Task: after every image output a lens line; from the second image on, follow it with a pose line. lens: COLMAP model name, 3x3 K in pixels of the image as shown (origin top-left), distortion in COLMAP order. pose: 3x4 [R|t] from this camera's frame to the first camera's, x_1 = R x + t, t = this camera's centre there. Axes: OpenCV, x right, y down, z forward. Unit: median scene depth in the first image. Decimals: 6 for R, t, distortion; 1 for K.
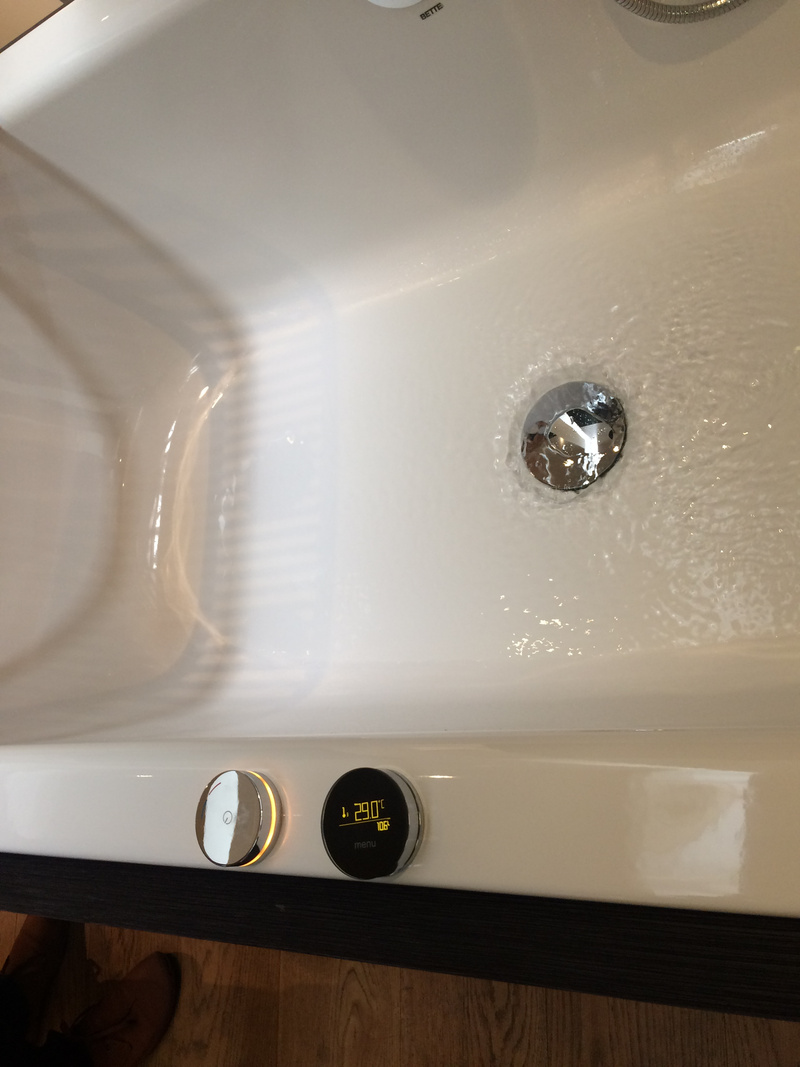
lens RADIAL K [[898.1, 0, 400.0], [0, 898.1, 533.5], [0, 0, 1]] dist [0.125456, -0.204852]
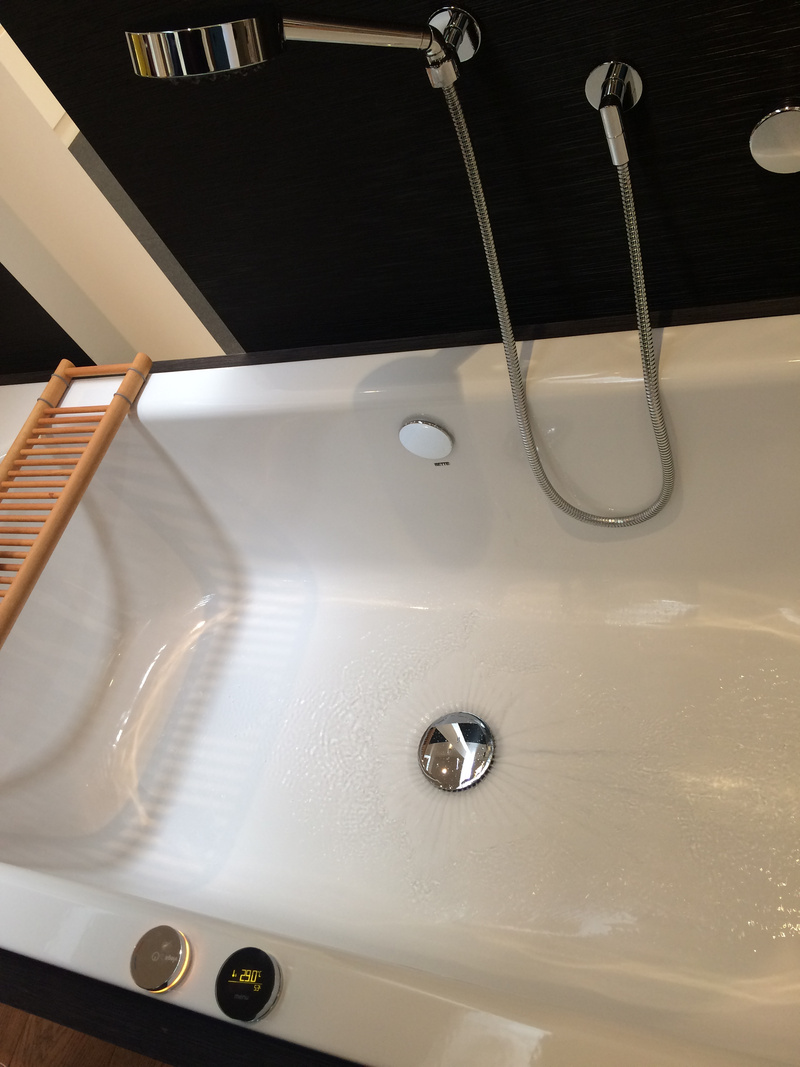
lens RADIAL K [[898.1, 0, 400.0], [0, 898.1, 533.5], [0, 0, 1]] dist [0.125456, -0.204852]
pose [[0.948992, 0.312780, 0.039792, -0.040984], [-0.294288, 0.923965, -0.244302, -0.042542], [-0.113179, 0.220130, 0.968882, -0.334308]]
